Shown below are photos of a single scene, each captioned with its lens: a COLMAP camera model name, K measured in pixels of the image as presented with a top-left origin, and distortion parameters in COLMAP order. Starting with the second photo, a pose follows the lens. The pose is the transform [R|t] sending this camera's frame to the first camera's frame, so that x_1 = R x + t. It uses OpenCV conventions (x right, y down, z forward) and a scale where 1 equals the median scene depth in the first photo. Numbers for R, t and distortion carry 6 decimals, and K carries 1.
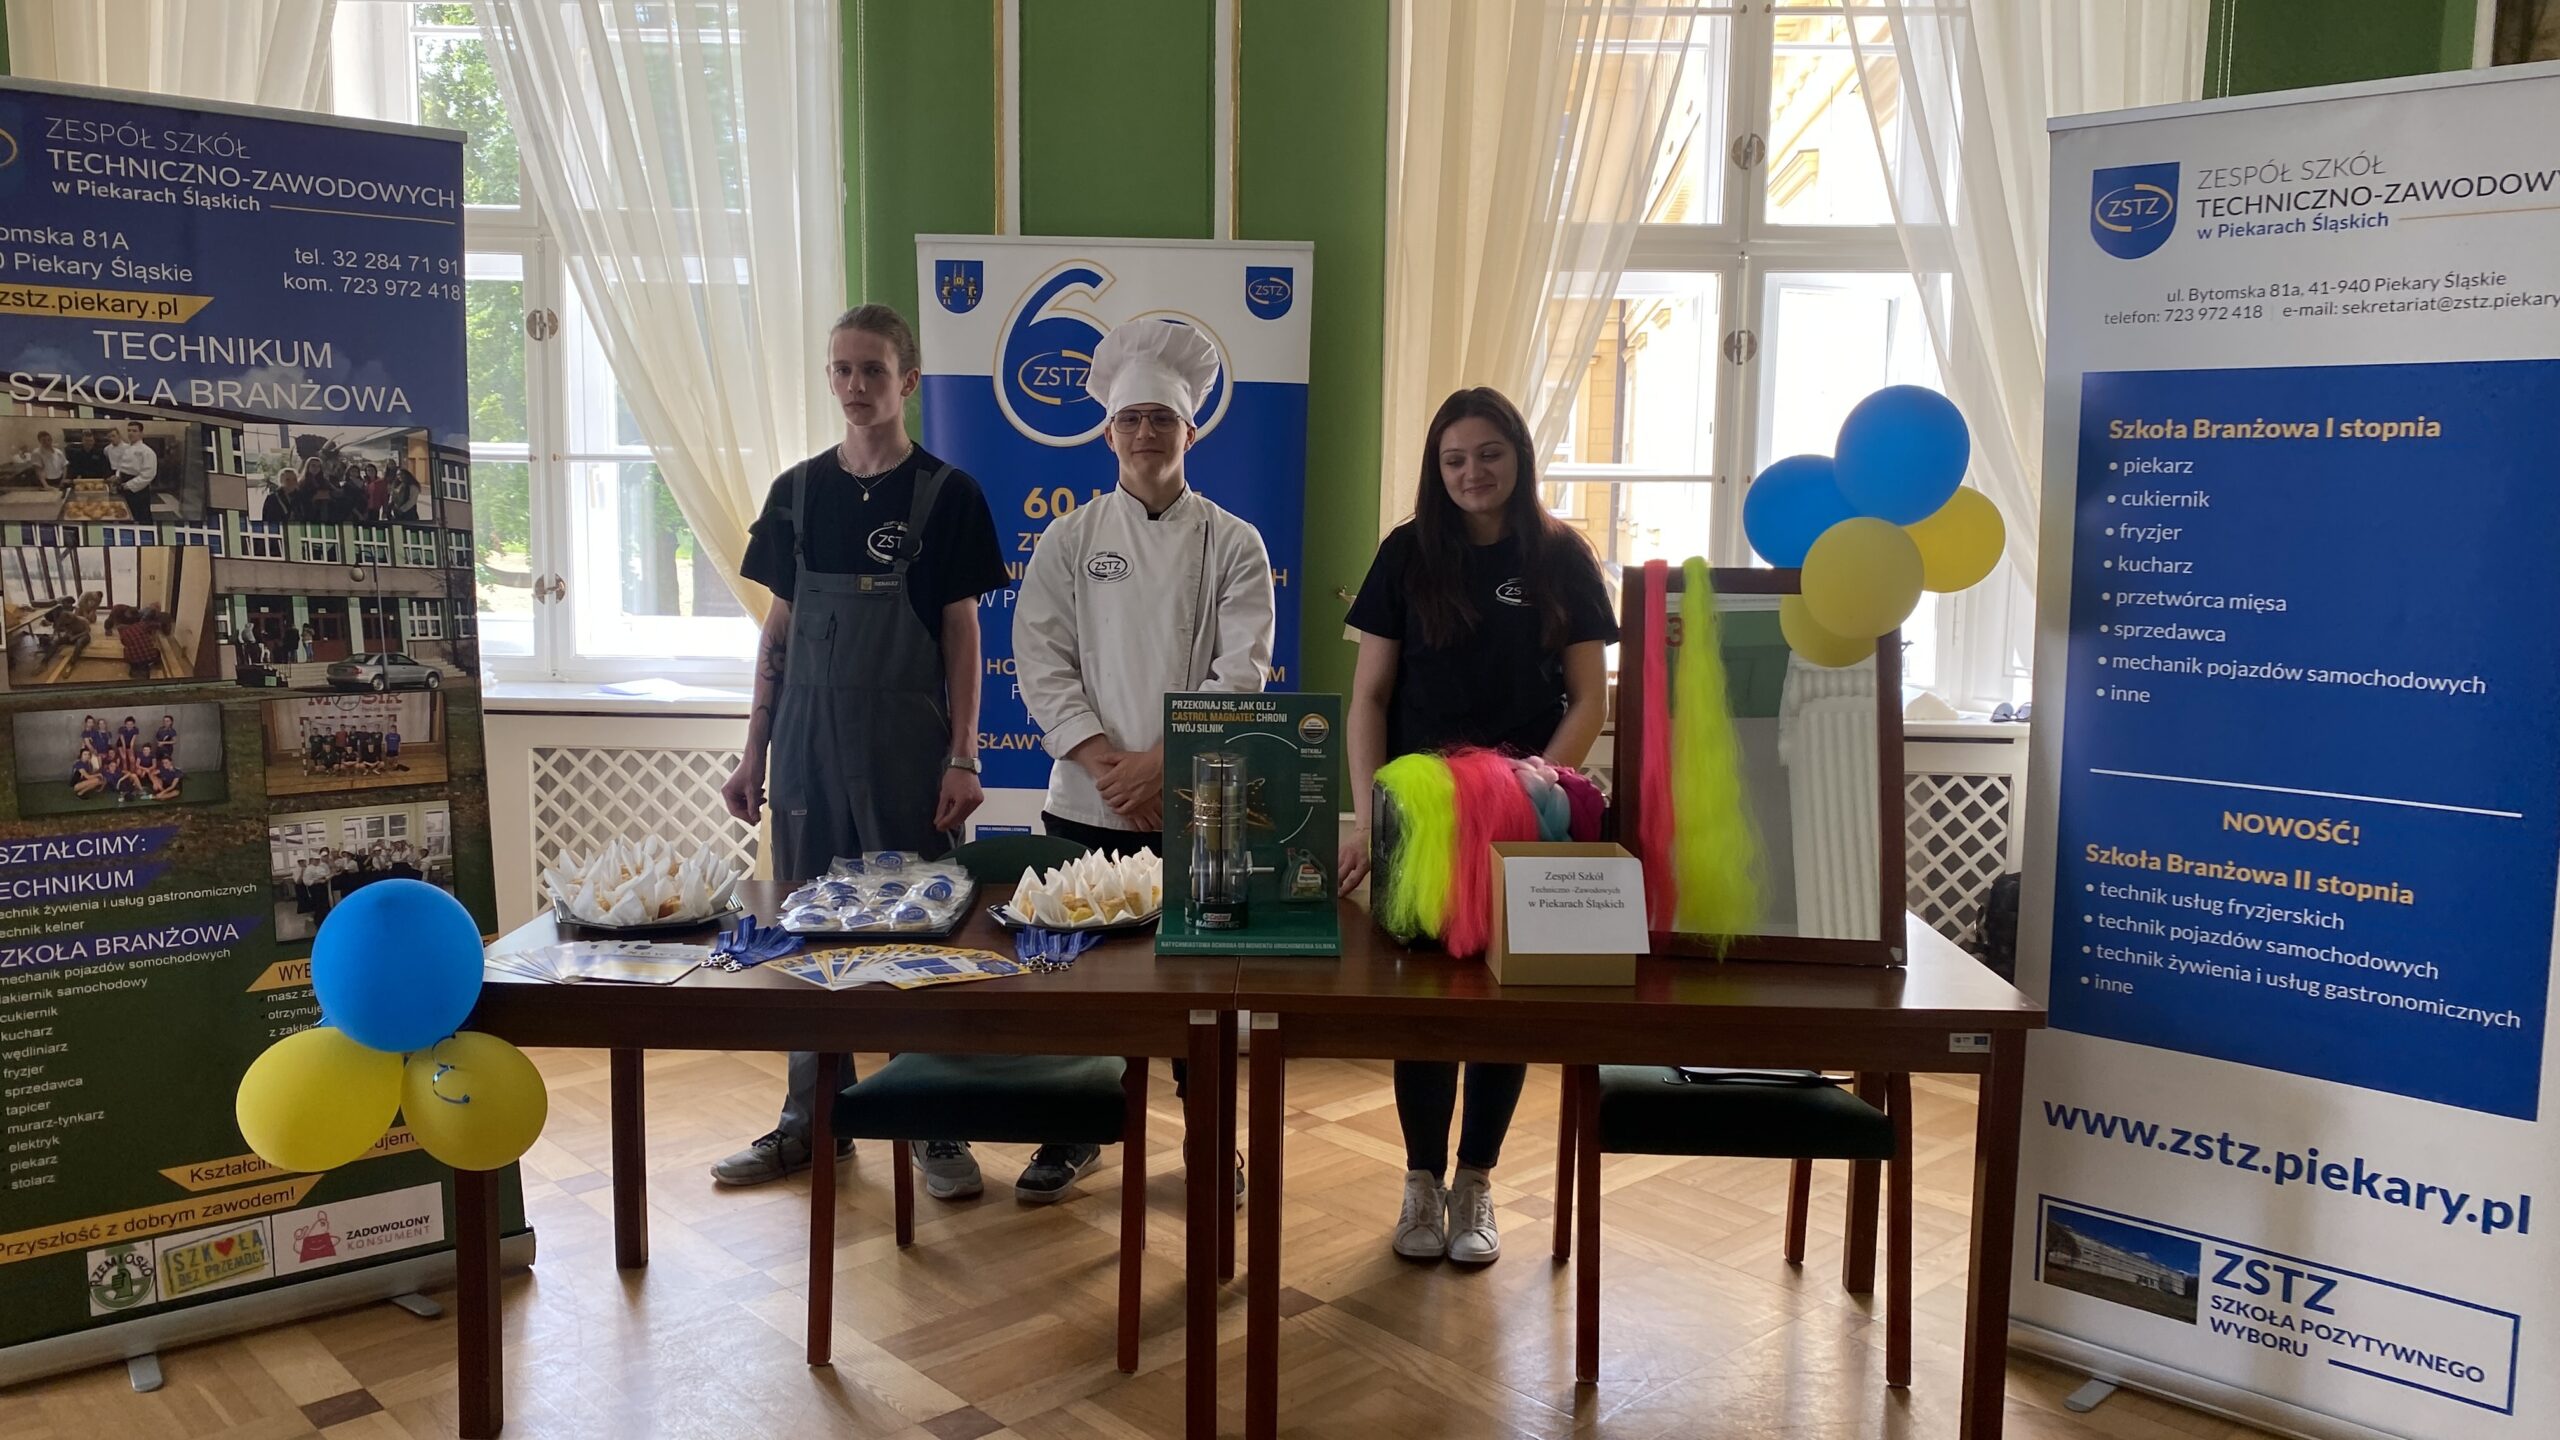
lens RADIAL K [[1988.1, 0, 1280.0], [0, 1988.1, 720.0], [0, 0, 1]] dist [0.028839, -0.085941]
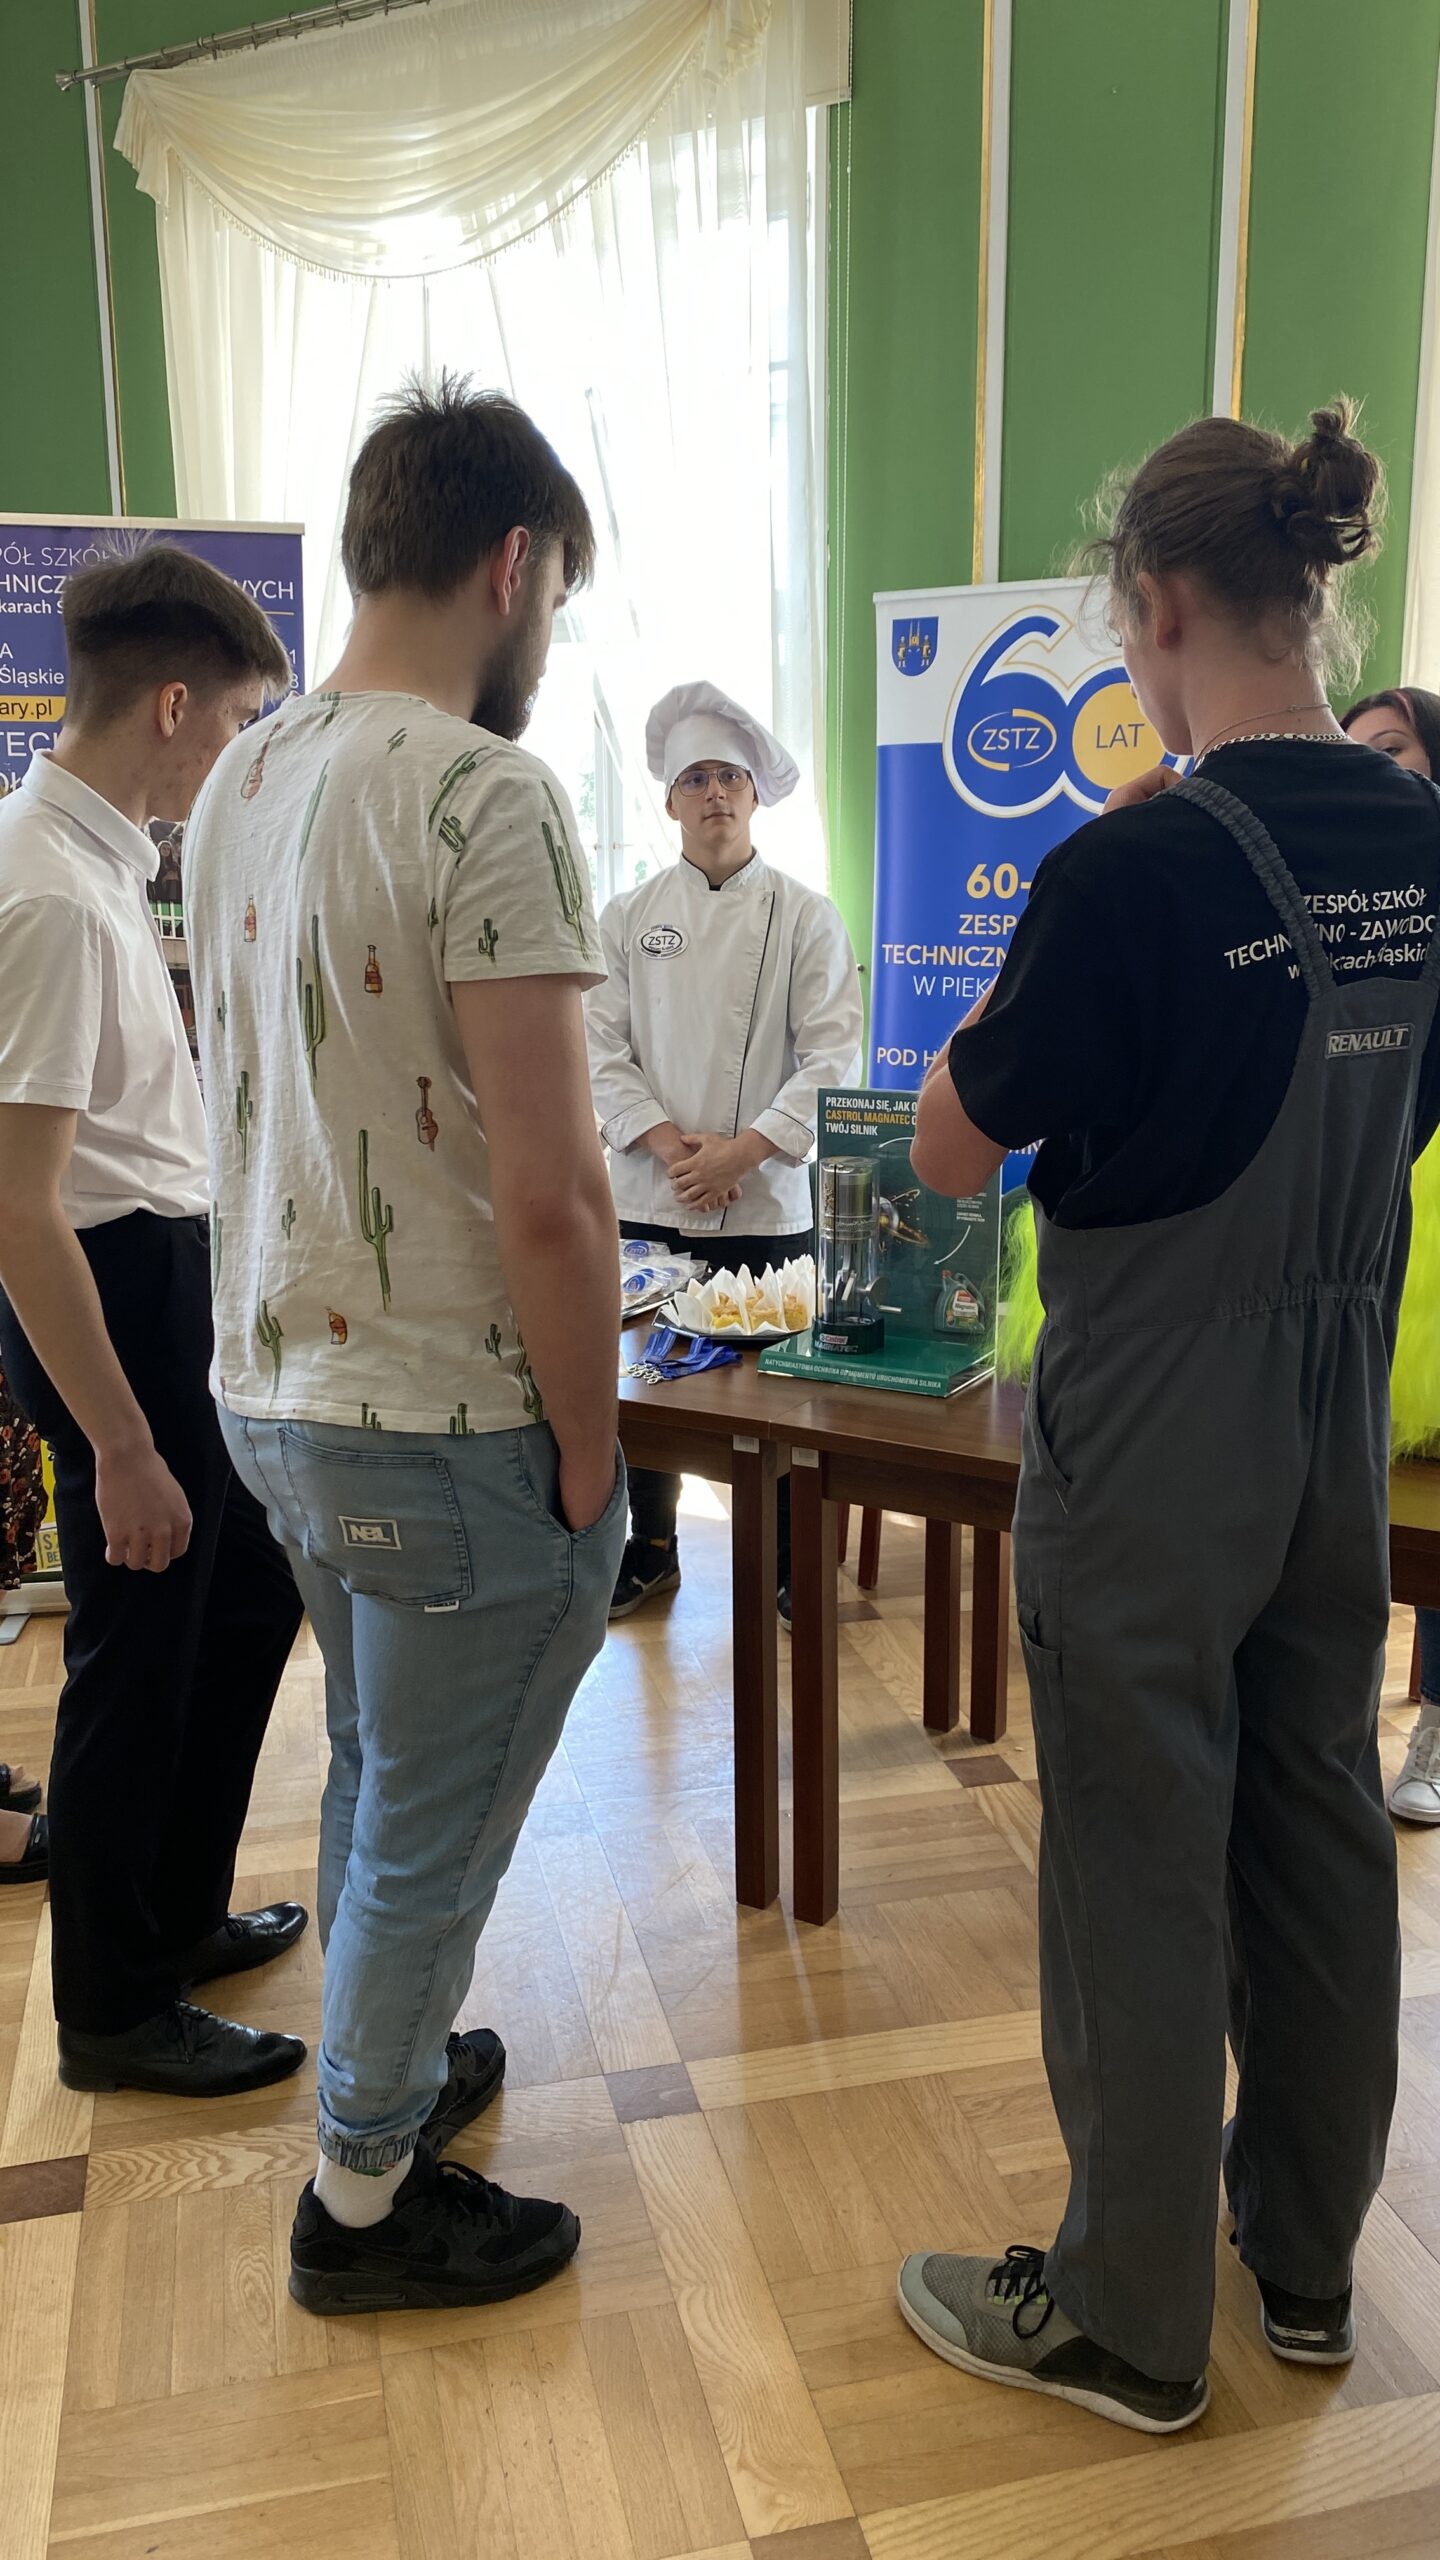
lens RADIAL K [[1988.1, 0, 720.0], [0, 1988.1, 1280.0], [0, 0, 1]] dist [0.028839, -0.085941]
pose [[0.861820, 0.090191, -0.499132, 0.264882], [-0.048896, 0.994254, 0.095232, -0.007763], [0.504852, -0.057667, 0.861277, 0.141840]]
